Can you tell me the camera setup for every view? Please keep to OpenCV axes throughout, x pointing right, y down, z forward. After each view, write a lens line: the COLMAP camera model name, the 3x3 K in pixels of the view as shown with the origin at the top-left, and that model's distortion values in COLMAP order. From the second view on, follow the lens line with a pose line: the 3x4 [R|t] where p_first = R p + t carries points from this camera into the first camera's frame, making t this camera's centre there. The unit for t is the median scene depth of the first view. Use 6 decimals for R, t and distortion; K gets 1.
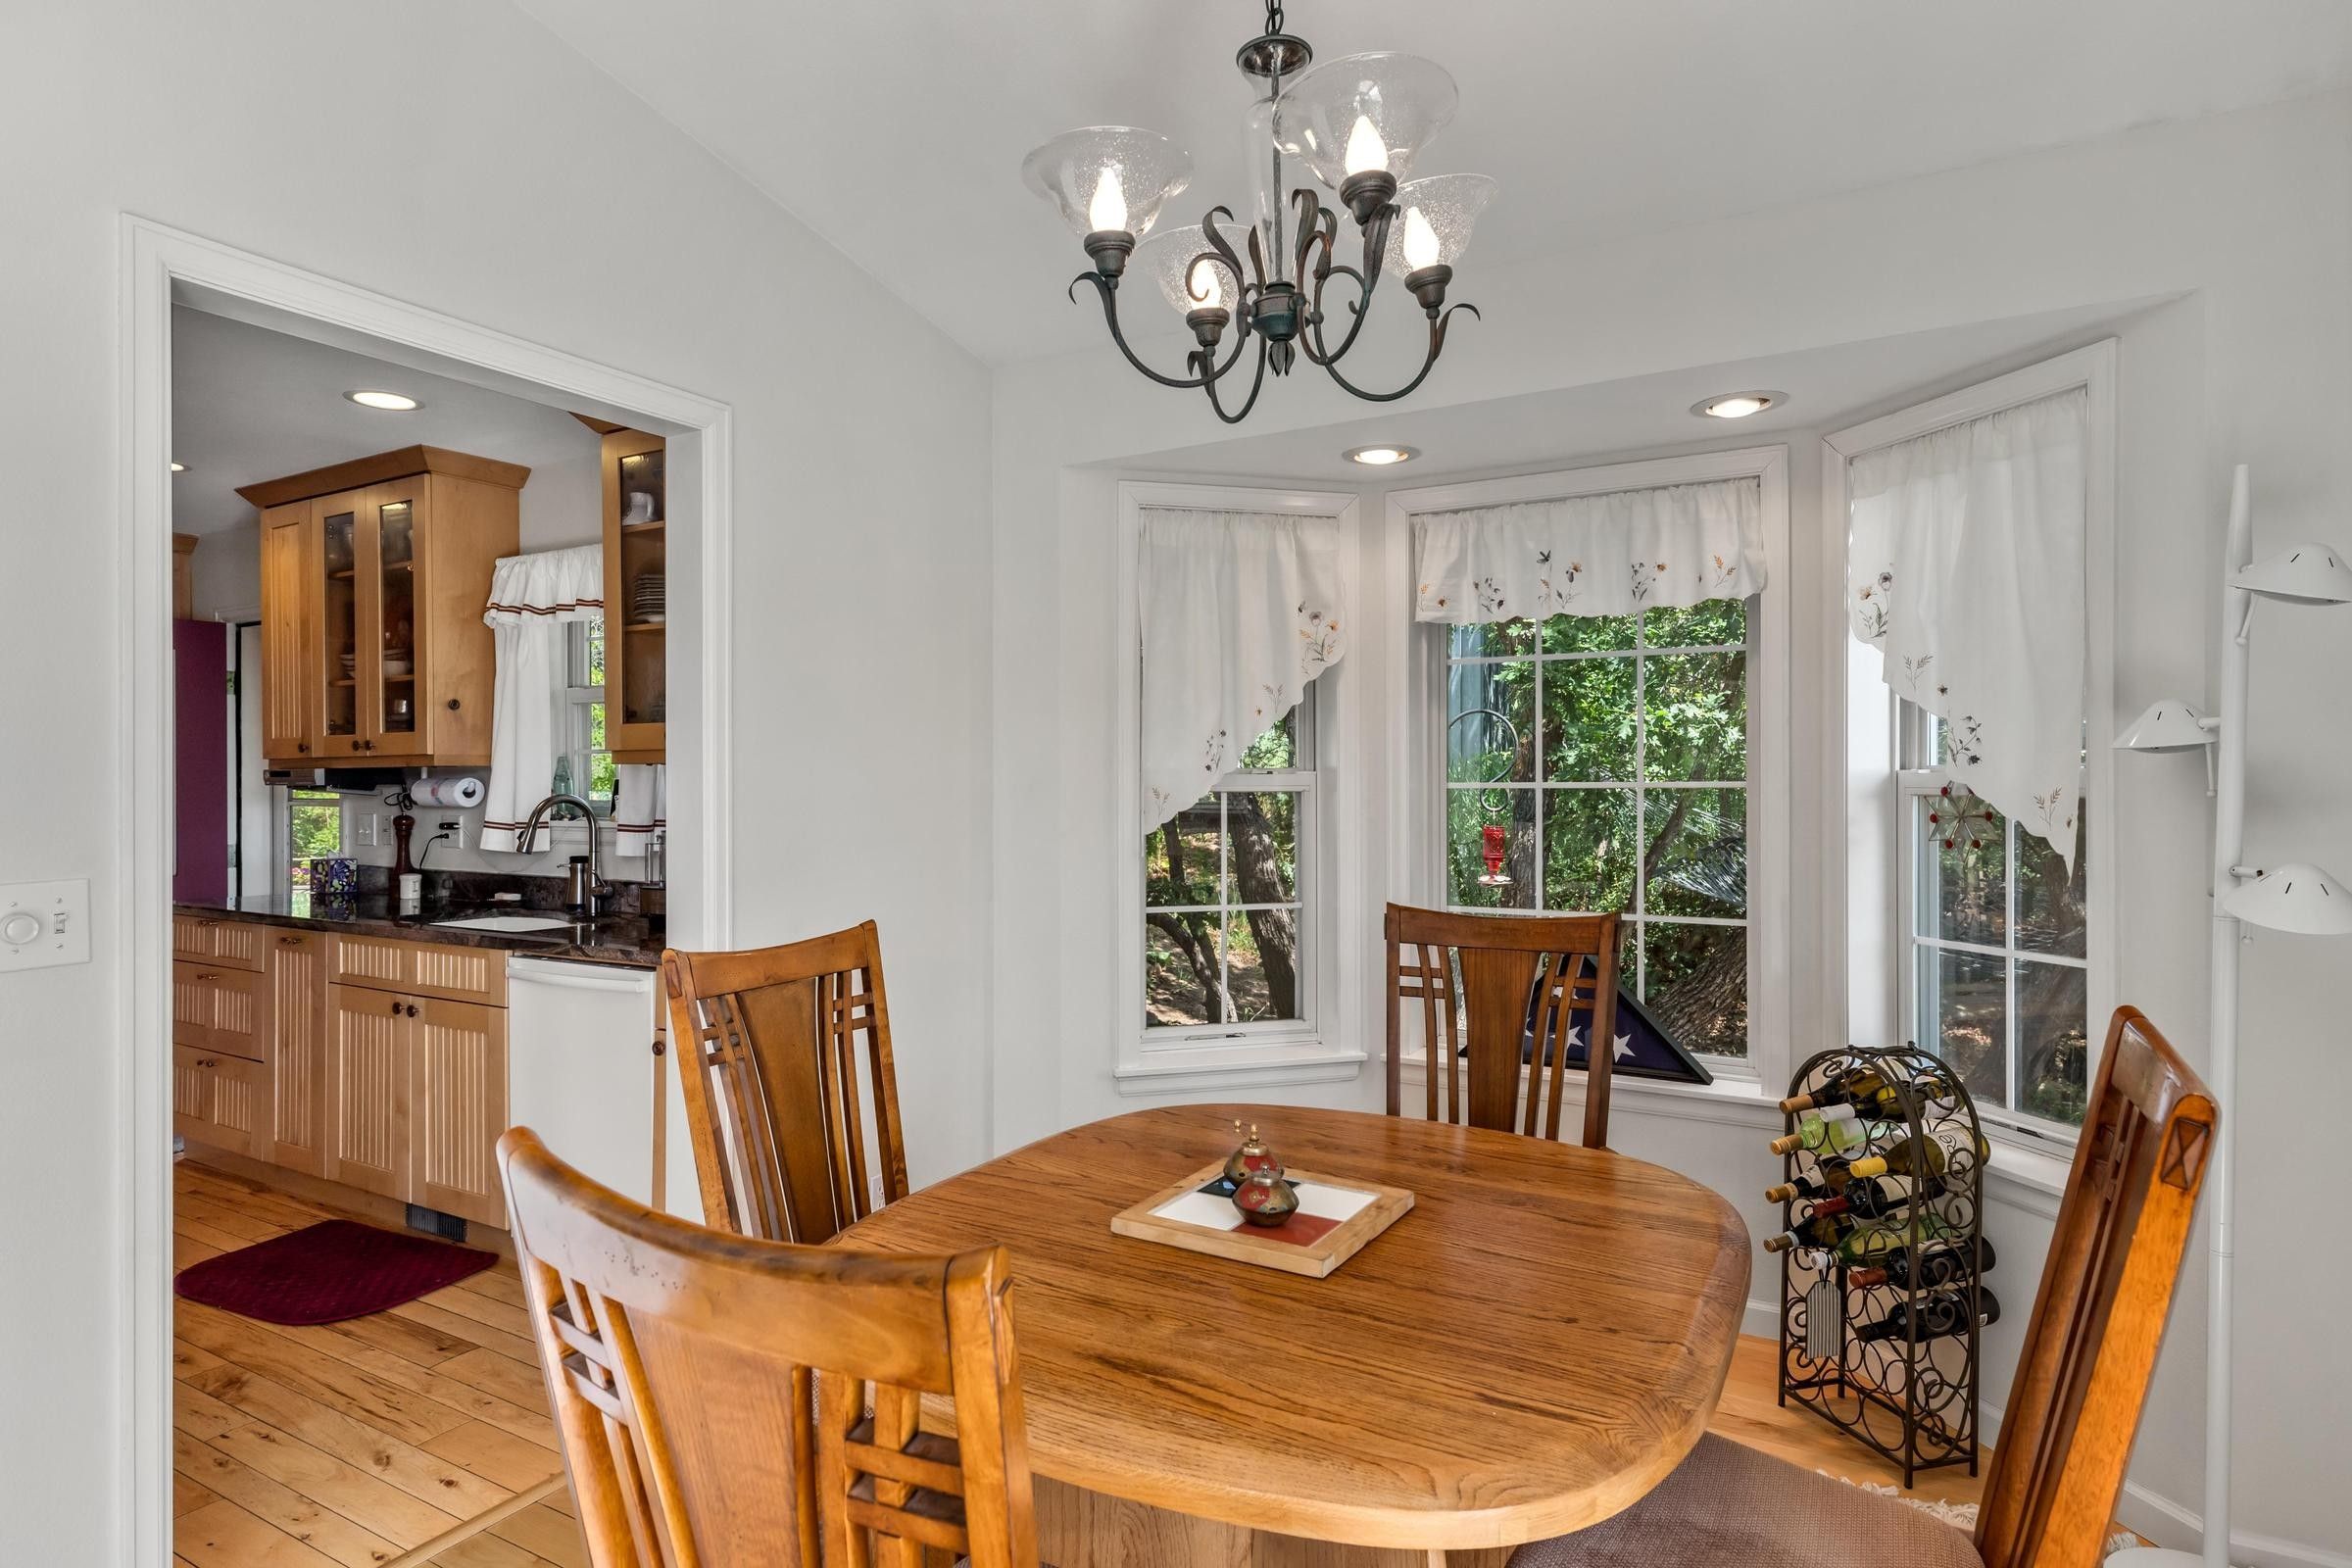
lens RADIAL K [[1267.8, 0, 1181.3], [0, 1267.8, 770.9], [0, 0, 1]] dist [-0.000762, -0.000229]
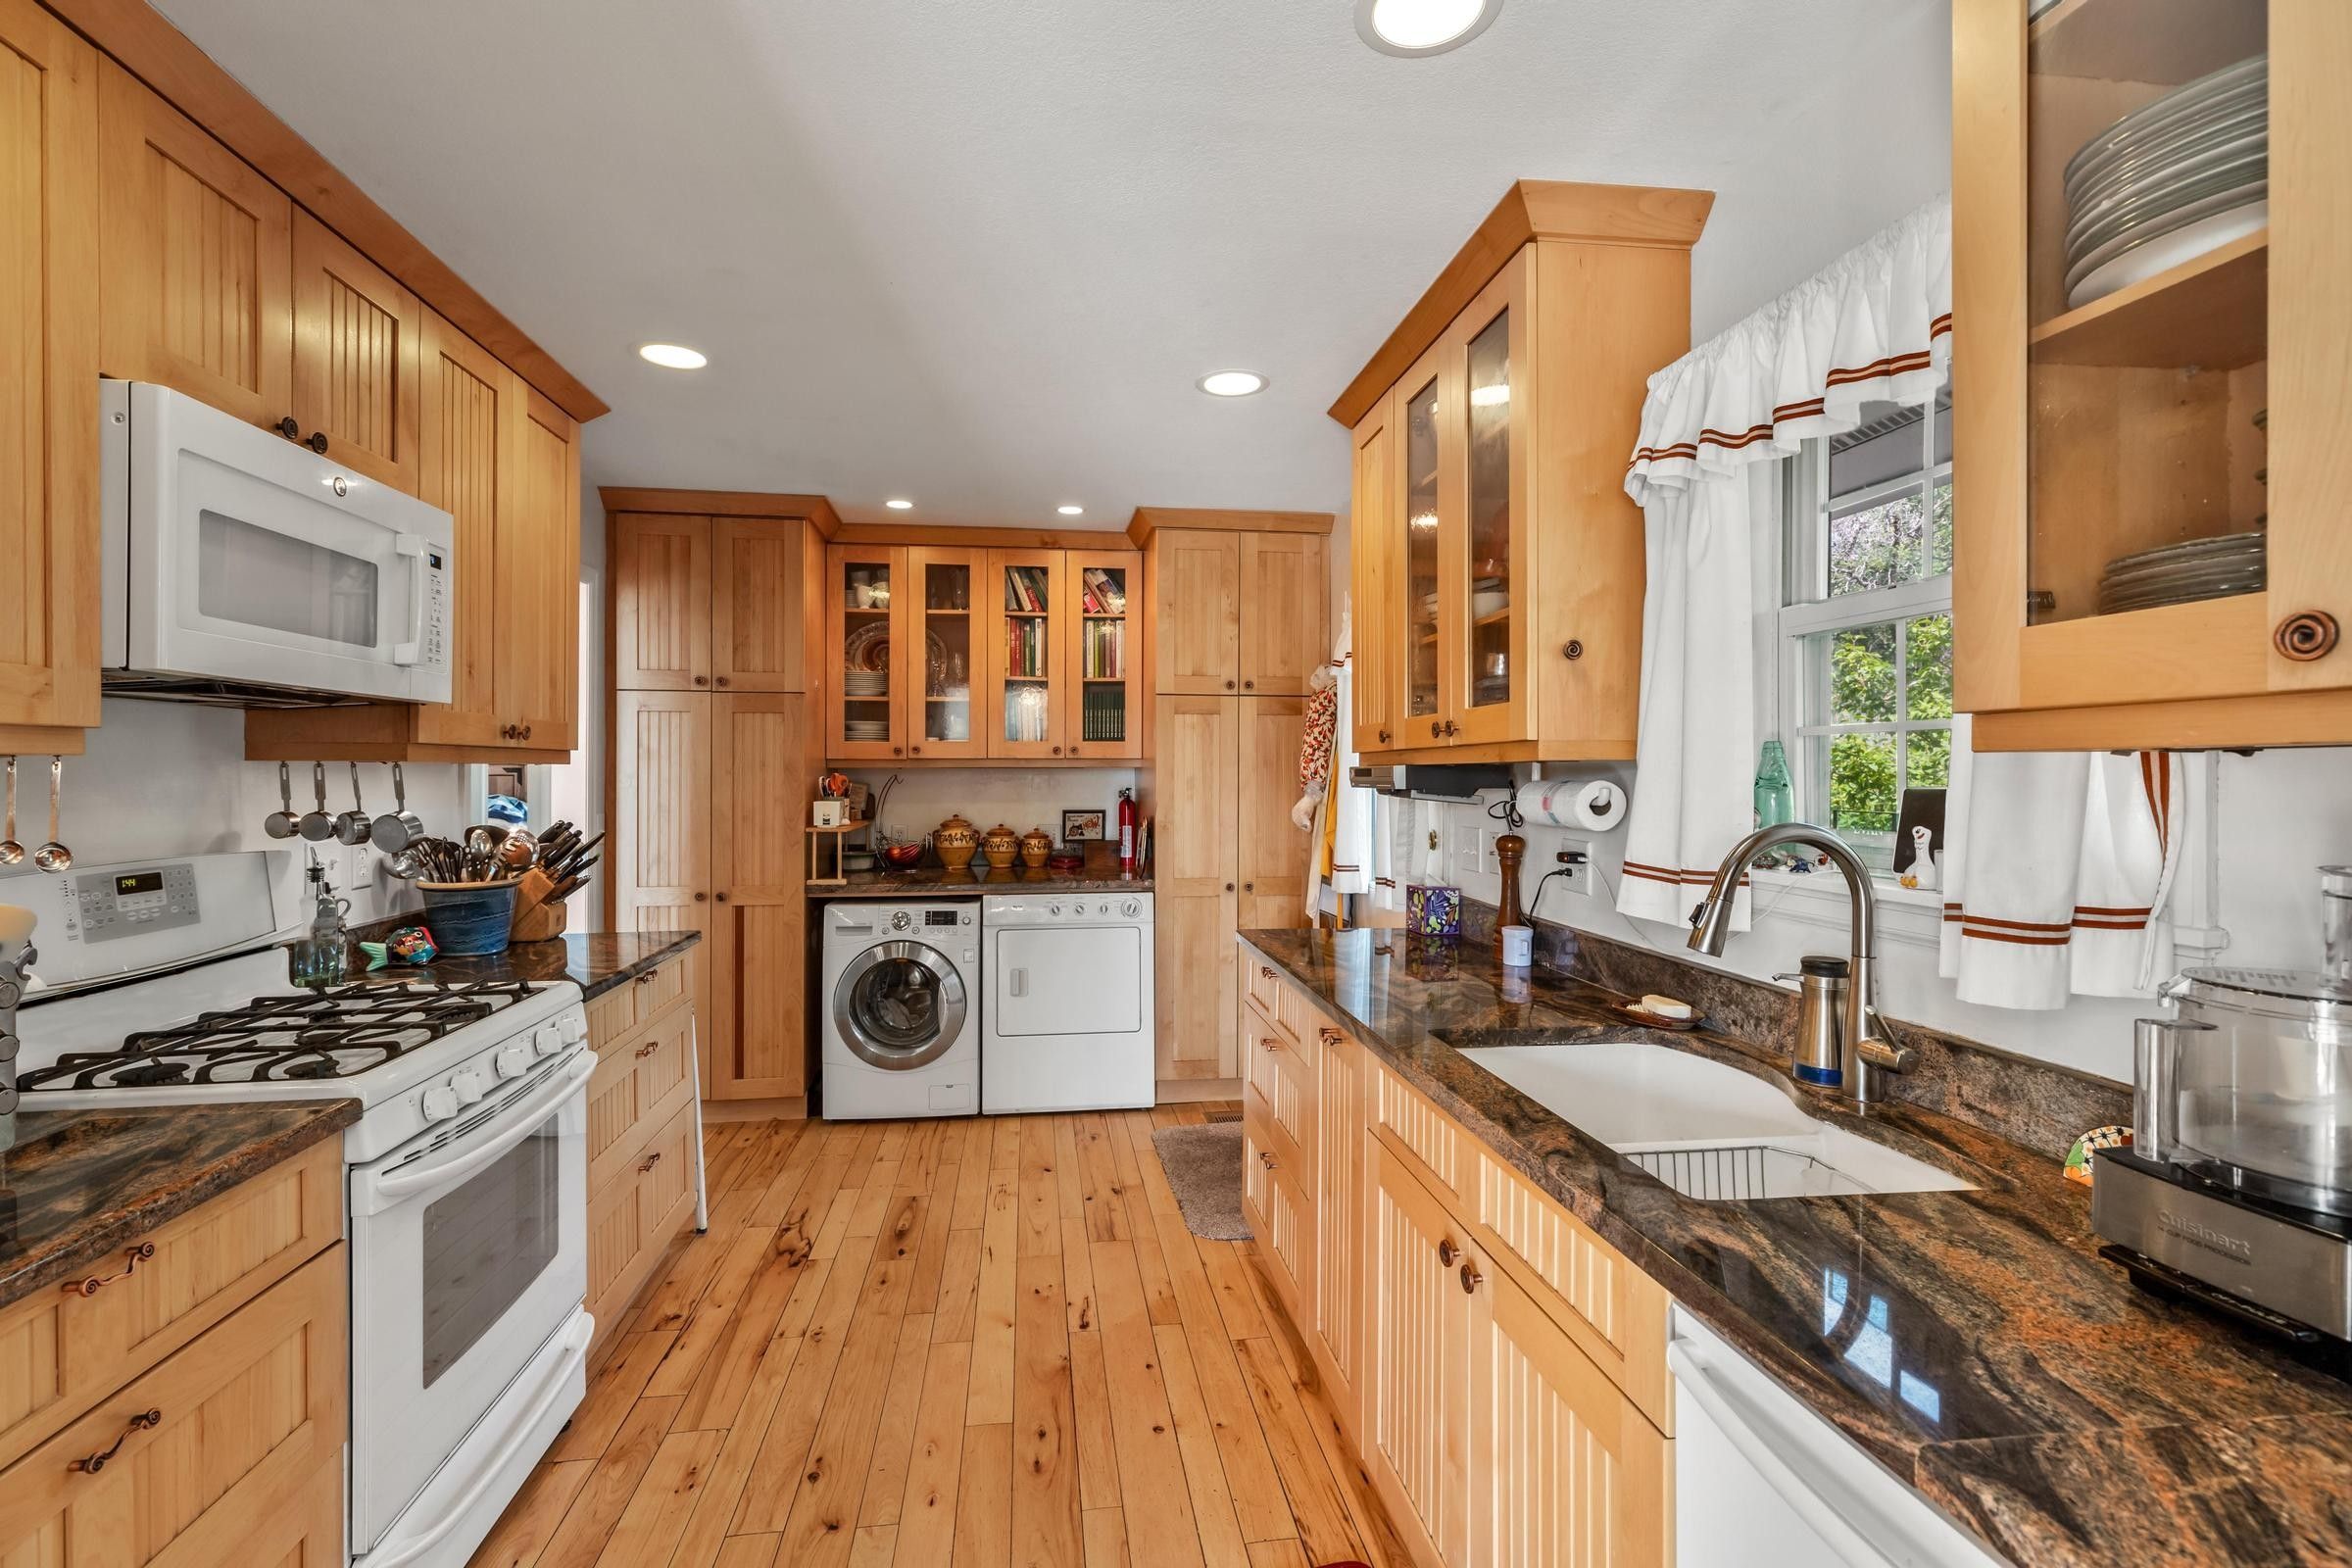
lens RADIAL K [[1073.6, 0, 1149.4], [0, 1073.6, 784.1], [0, 0, 1]] dist [0.003870, 0.000351]
pose [[0.598624, 0.012017, -0.800940, -0.297931], [0.002297, 0.999858, 0.016719, -0.001655], [0.801027, -0.011848, 0.598511, 0.552154]]
